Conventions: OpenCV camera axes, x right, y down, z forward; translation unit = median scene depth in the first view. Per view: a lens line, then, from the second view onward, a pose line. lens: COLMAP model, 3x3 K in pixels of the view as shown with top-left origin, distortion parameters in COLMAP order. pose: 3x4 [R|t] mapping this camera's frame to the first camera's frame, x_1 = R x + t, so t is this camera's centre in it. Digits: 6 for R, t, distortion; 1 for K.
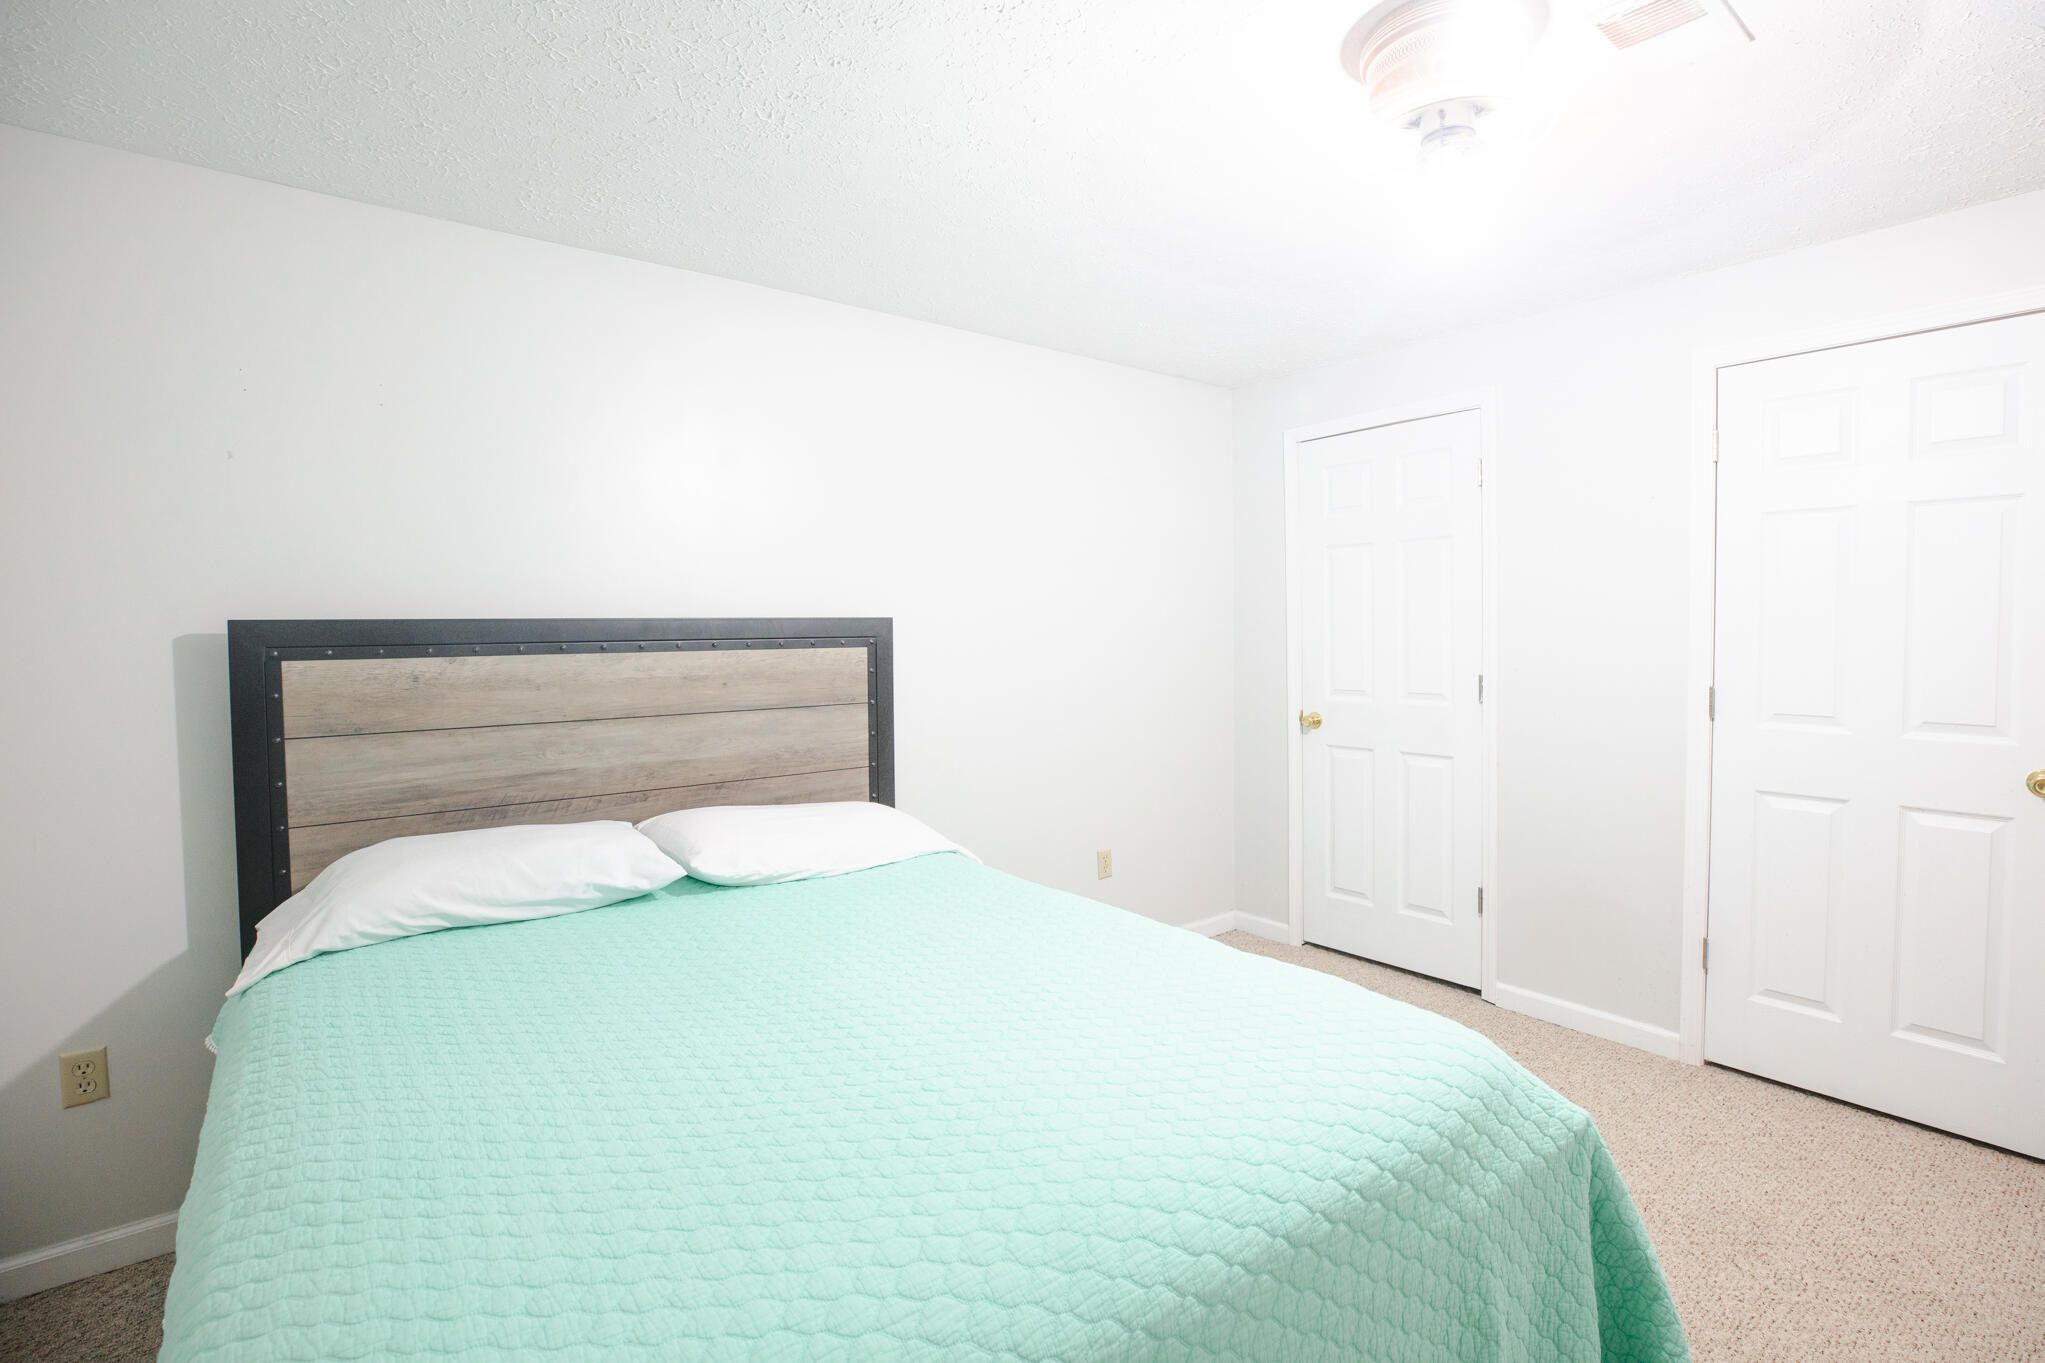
lens RADIAL K [[929.4, 0, 1031.9], [0, 929.4, 680.0], [0, 0, 1]] dist [-0.043984, 0.013941]
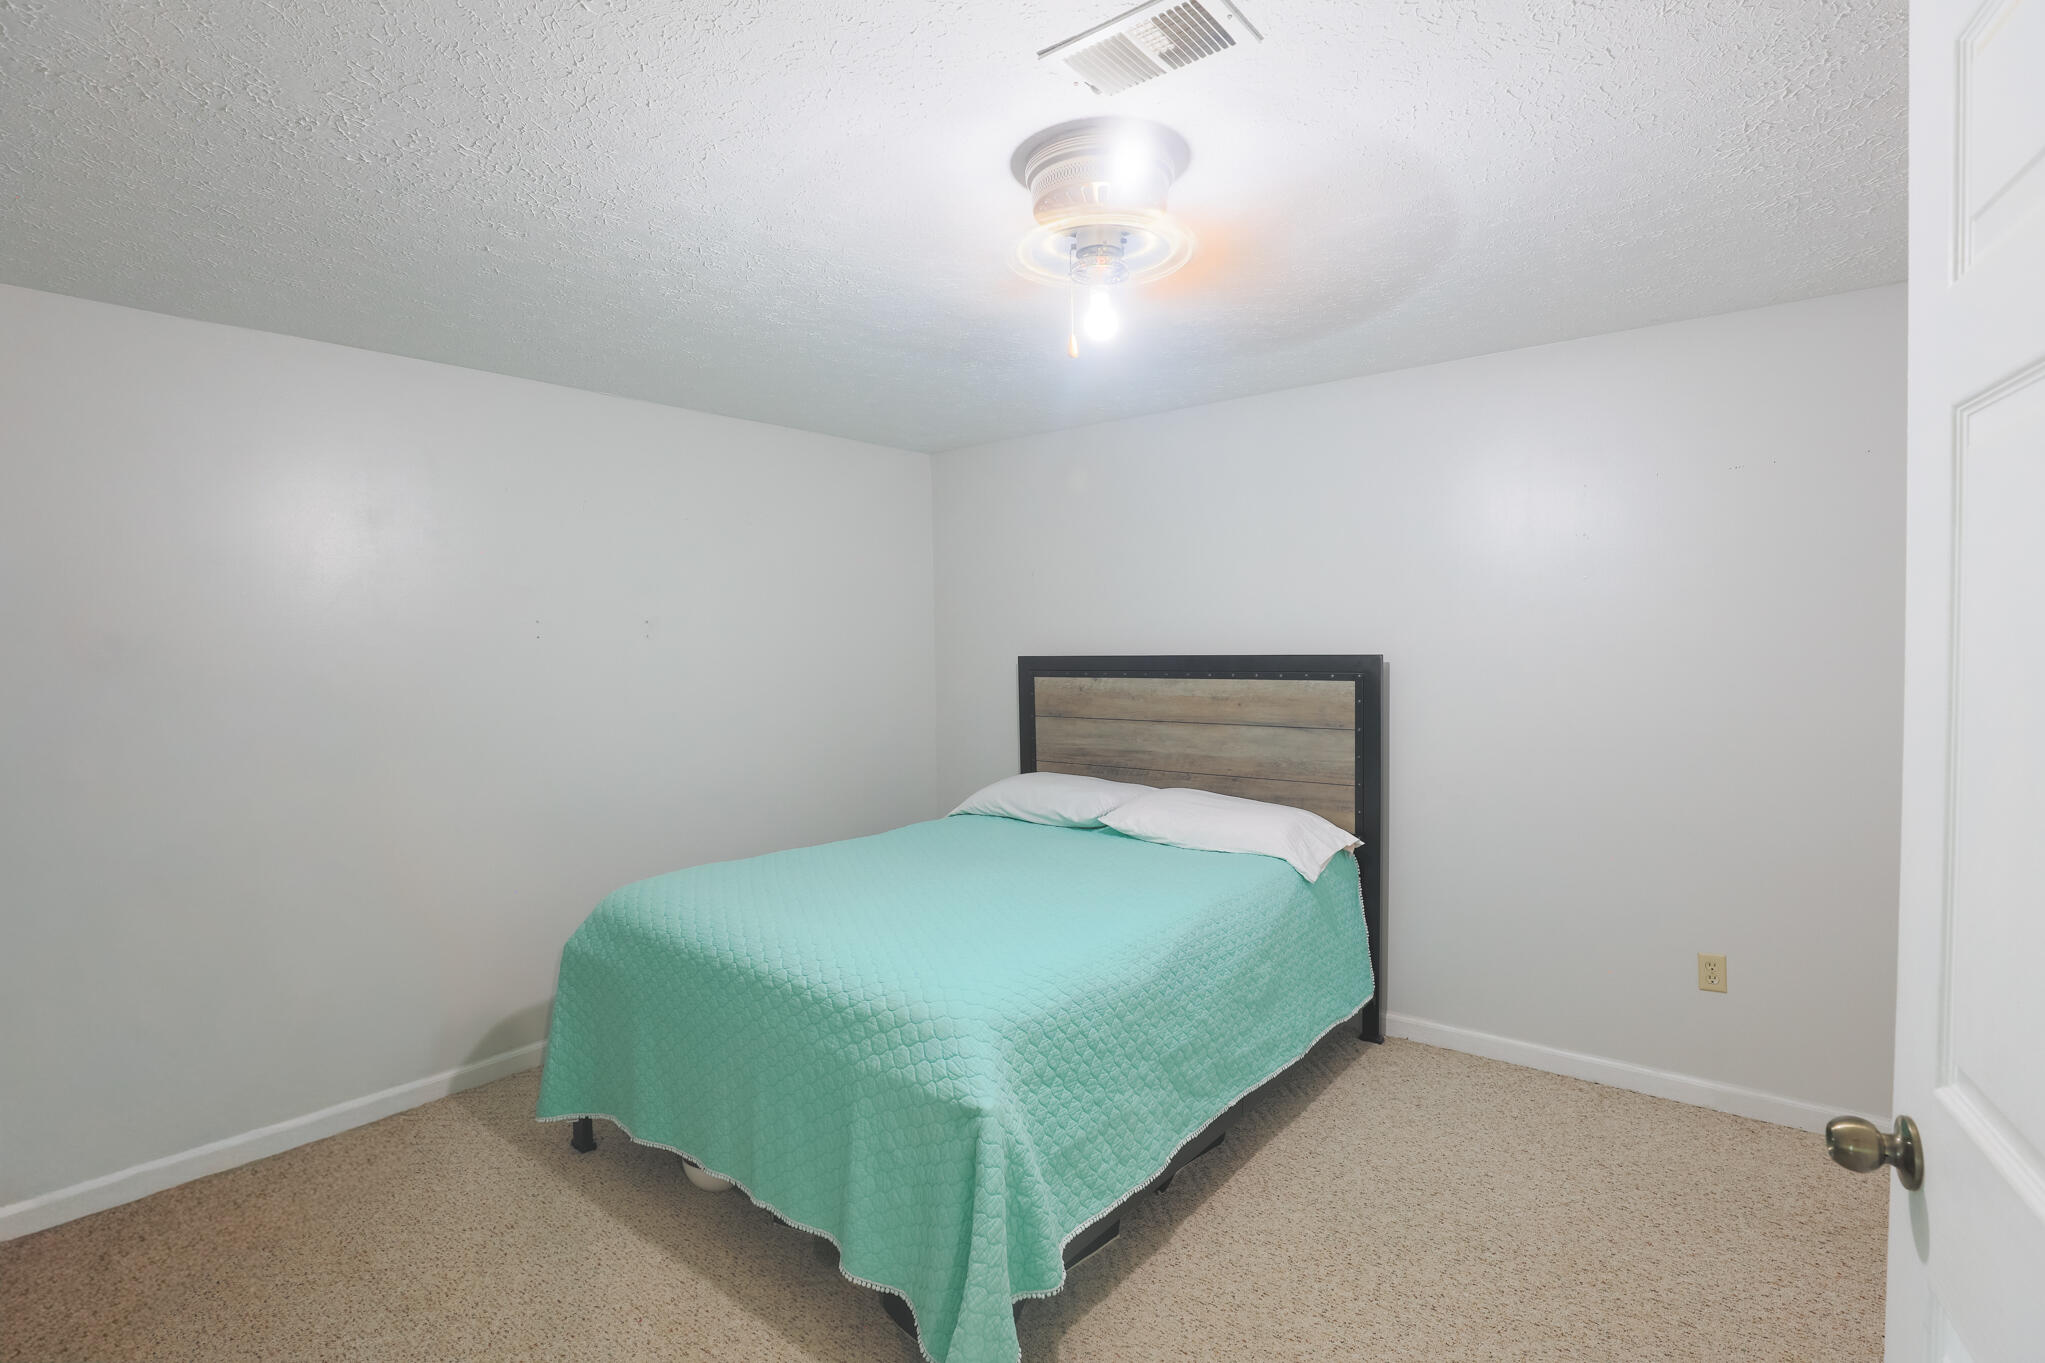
lens RADIAL K [[929.4, 0, 1031.9], [0, 929.4, 680.0], [0, 0, 1]] dist [-0.043984, 0.013941]
pose [[0.255166, 0.028082, -0.966489, 0.908362], [-0.056942, 0.998280, 0.013973, -0.033034], [0.965219, 0.051468, 0.256326, 0.358628]]
